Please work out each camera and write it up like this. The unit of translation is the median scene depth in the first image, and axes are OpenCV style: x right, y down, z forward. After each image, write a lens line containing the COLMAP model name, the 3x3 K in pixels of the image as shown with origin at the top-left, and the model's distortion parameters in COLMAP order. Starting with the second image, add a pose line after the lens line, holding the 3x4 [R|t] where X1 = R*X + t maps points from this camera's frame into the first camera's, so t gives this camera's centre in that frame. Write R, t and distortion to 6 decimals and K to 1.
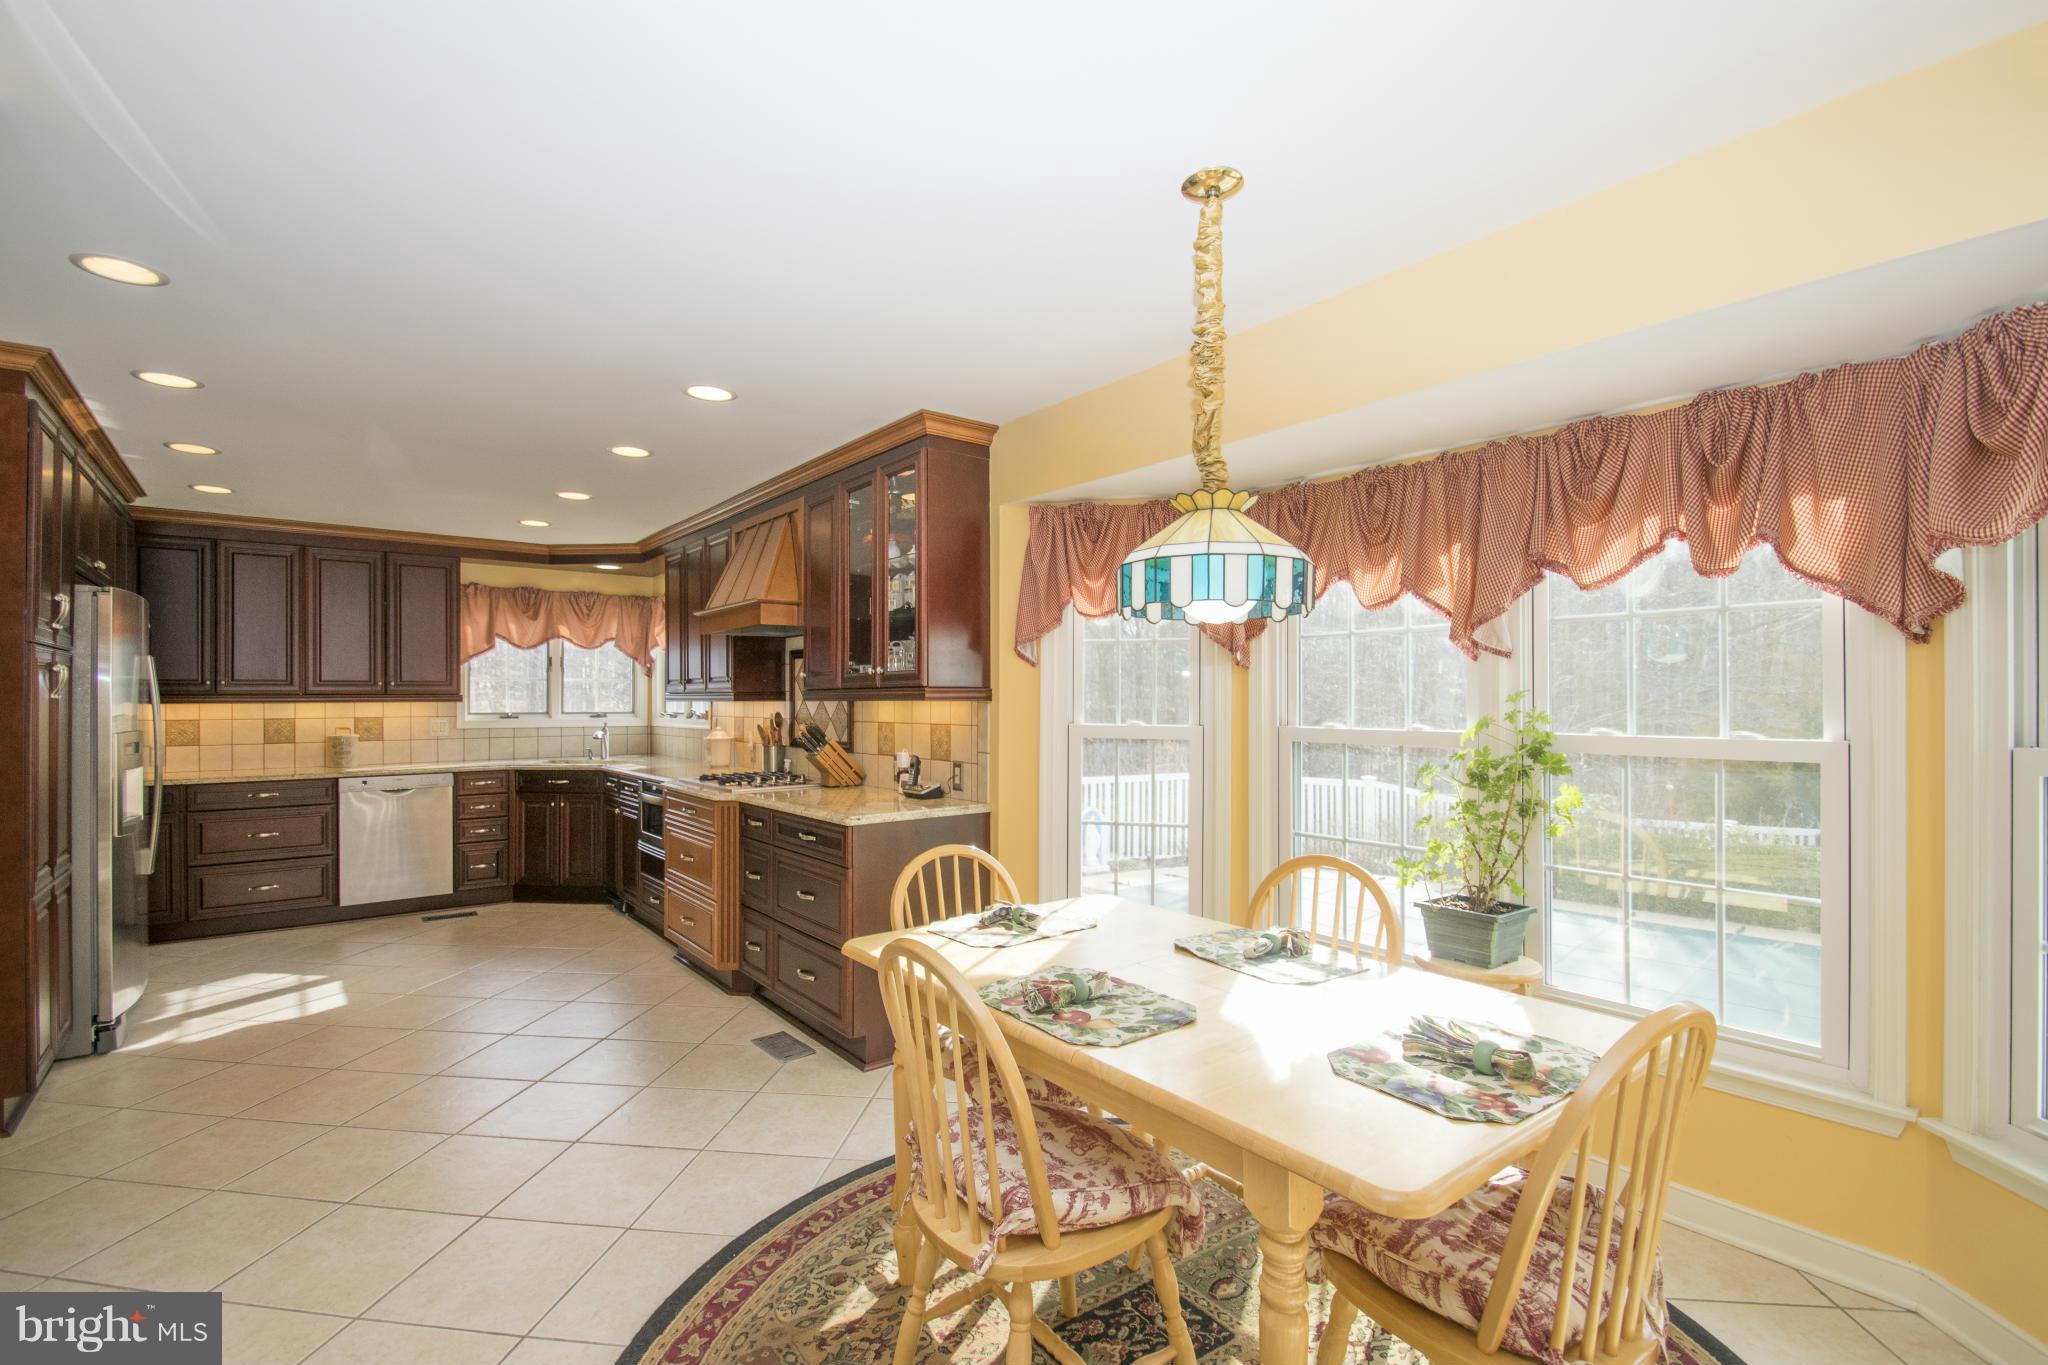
lens RADIAL K [[920.6, 0, 1046.5], [0, 920.6, 715.2], [0, 0, 1]] dist [0.000636, -0.012873]
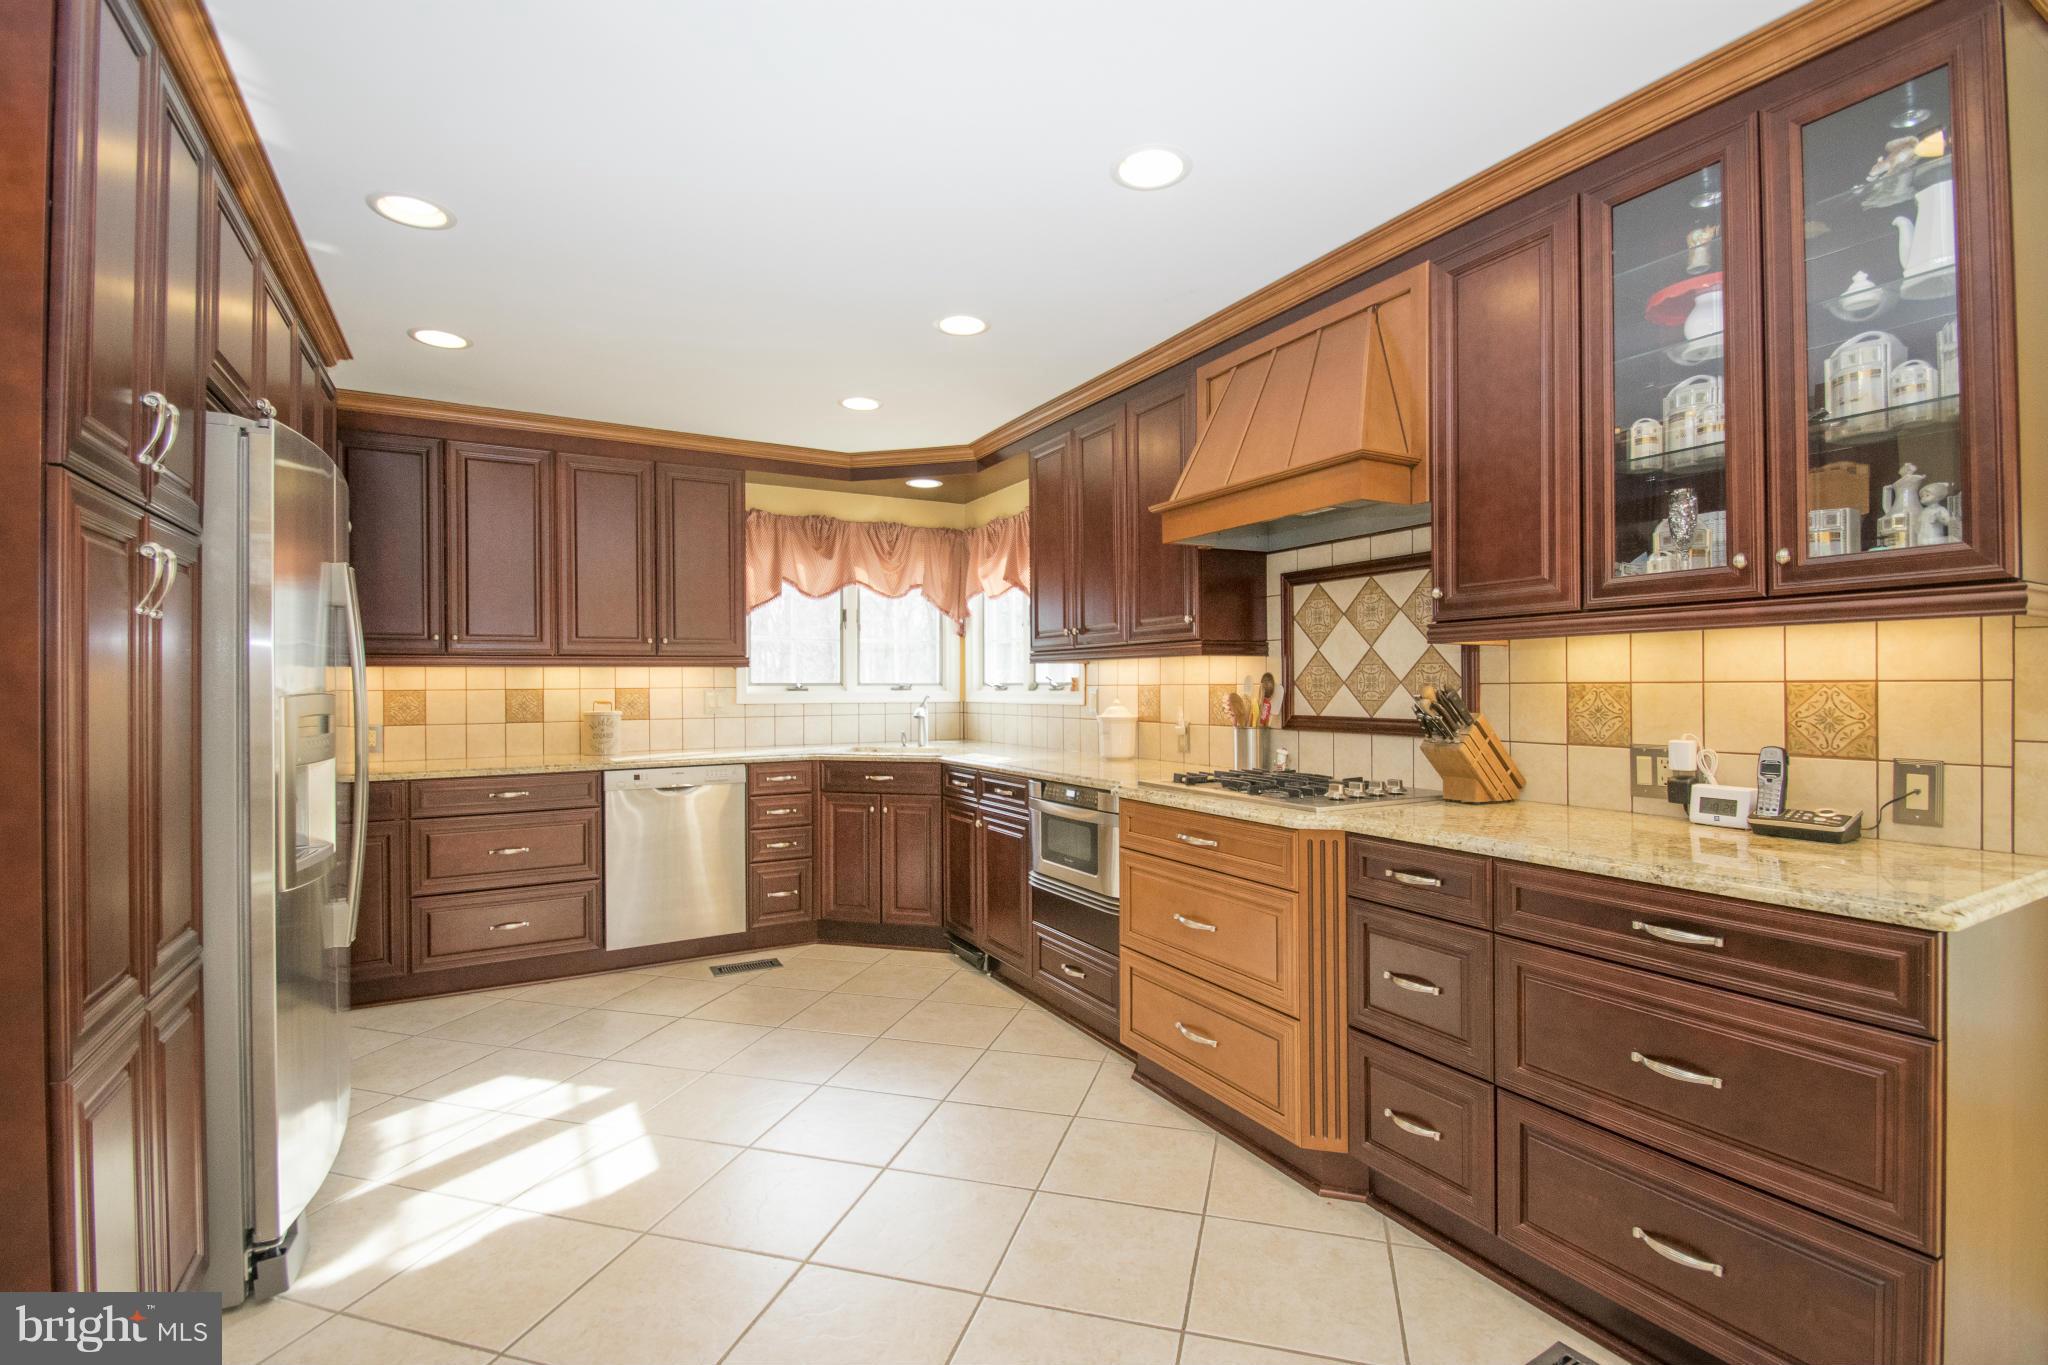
lens RADIAL K [[910.0, 0, 1031.1], [0, 910.0, 707.5], [0, 0, 1]] dist [0.002719, -0.014835]
pose [[0.987144, 0.000294, -0.159834, -0.561867], [0.000594, 0.999985, 0.005510, 0.026223], [0.159833, -0.005534, 0.987129, 0.604881]]
